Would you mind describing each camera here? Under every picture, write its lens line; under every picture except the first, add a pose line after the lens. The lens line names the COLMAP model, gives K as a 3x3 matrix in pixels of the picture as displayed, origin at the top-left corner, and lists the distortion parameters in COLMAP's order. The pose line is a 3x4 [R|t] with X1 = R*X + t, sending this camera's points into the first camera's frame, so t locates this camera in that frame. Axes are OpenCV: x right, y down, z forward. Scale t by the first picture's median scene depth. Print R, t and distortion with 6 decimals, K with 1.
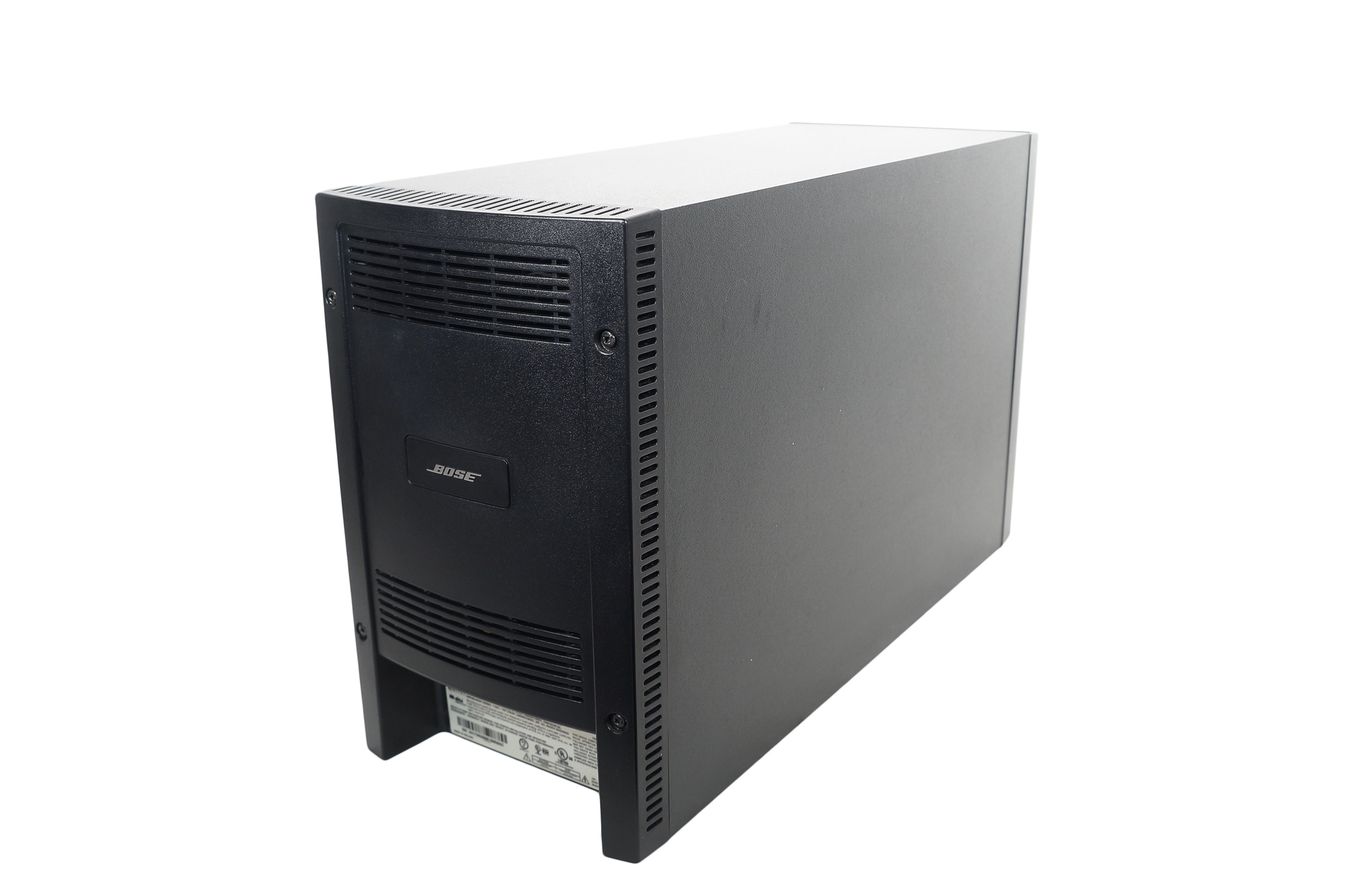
lens RADIAL K [[1327.9, 0, 674.7], [0, 1327.9, 451.2], [0, 0, 1]] dist [-0.099980, 0.000000]
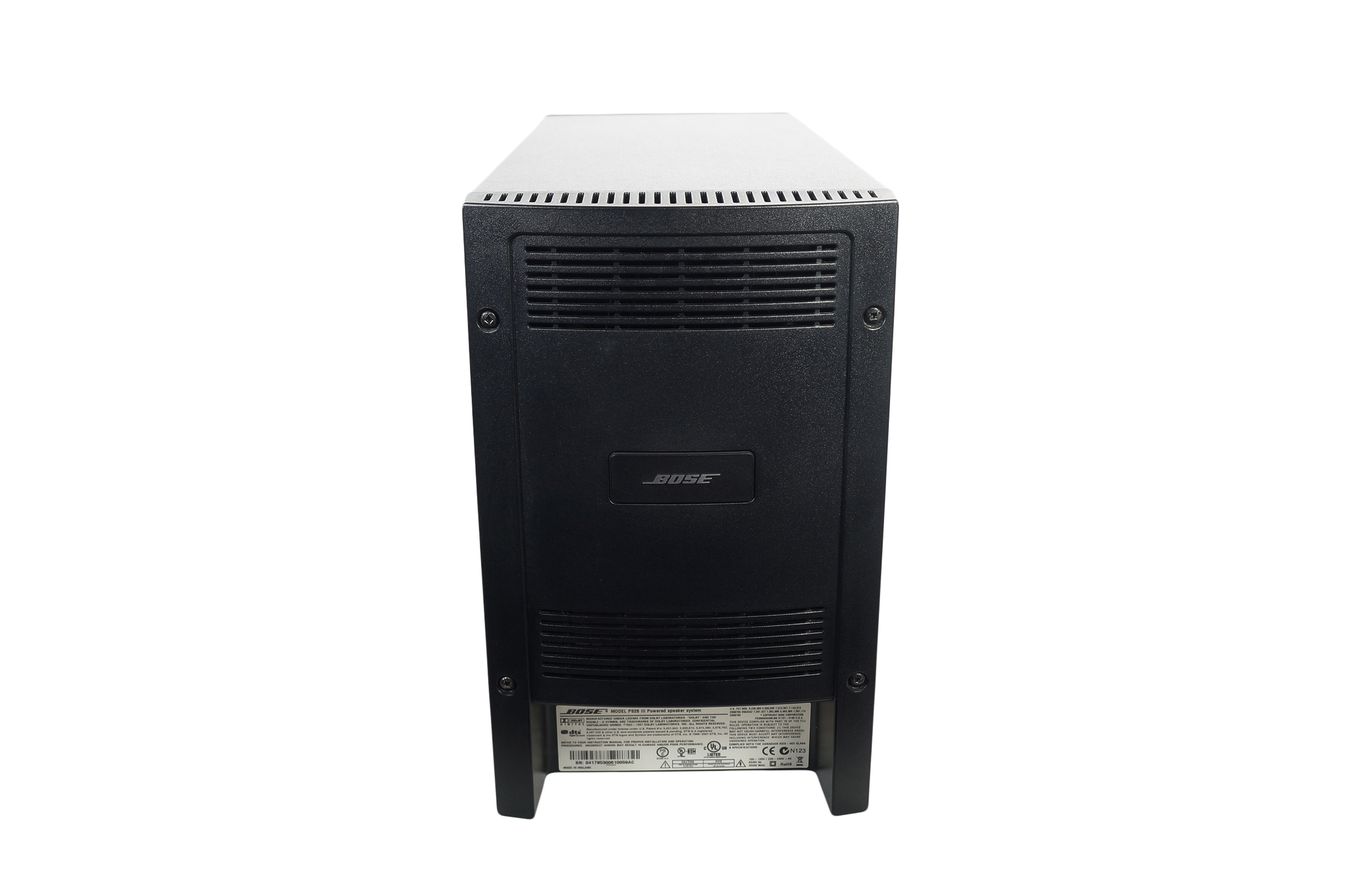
lens RADIAL K [[1327.9, 0, 673.2], [0, 1327.9, 446.0], [0, 0, 1]] dist [-0.099980, 0.000000]
pose [[0.813044, -0.177920, 0.554349, -0.628992], [0.178536, 0.982479, 0.053477, -0.053668], [-0.554151, 0.055492, 0.830564, 0.174678]]
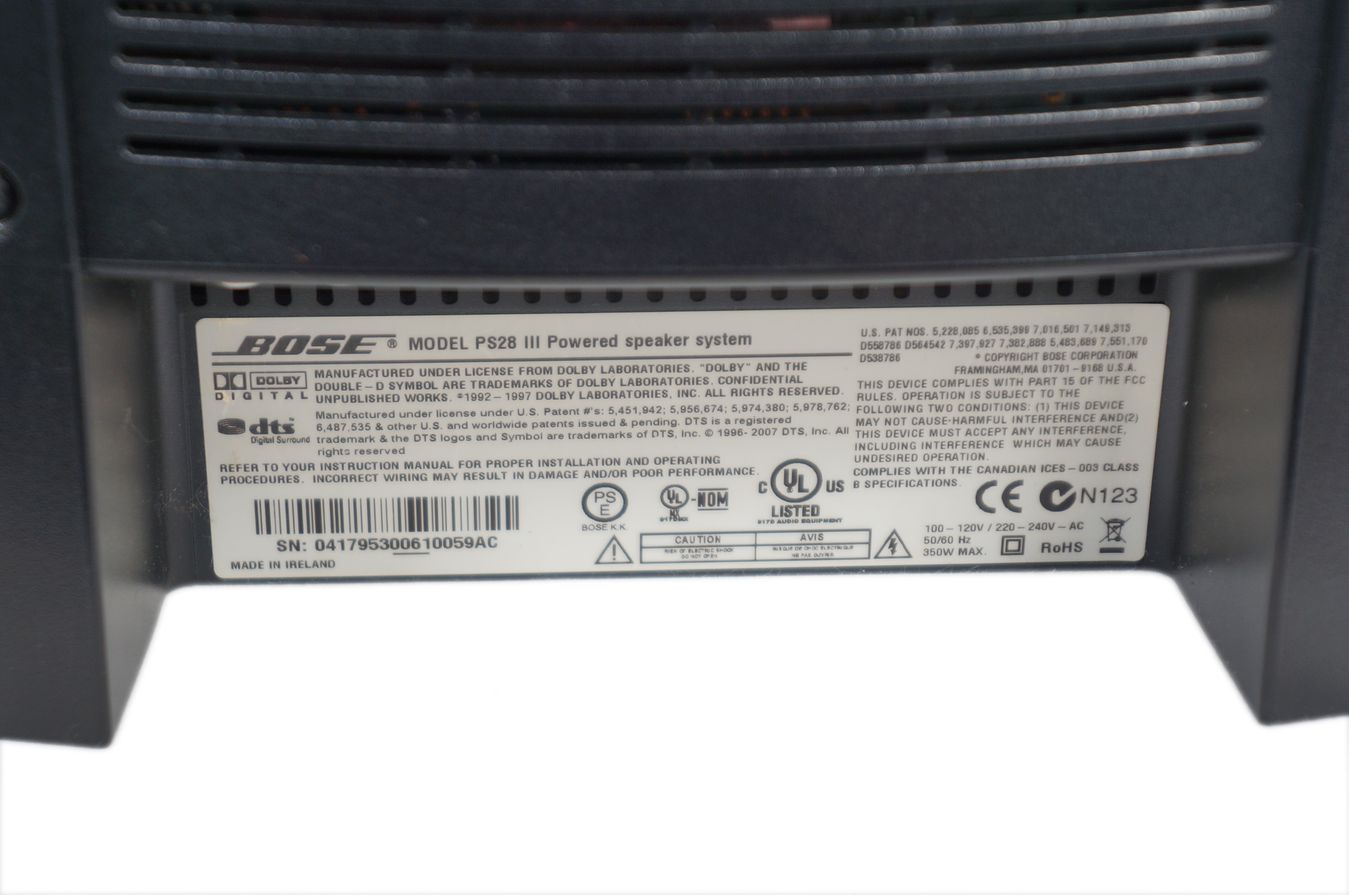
lens RADIAL K [[3071.7, 0, 675.1], [0, 3071.7, 445.8], [0, 0, 1]] dist [0.275398, 0.000000]
pose [[0.789178, -0.256369, 0.558098, -0.454403], [0.176362, 0.965035, 0.193916, 0.097930], [-0.588298, -0.054607, 0.806798, 0.514922]]
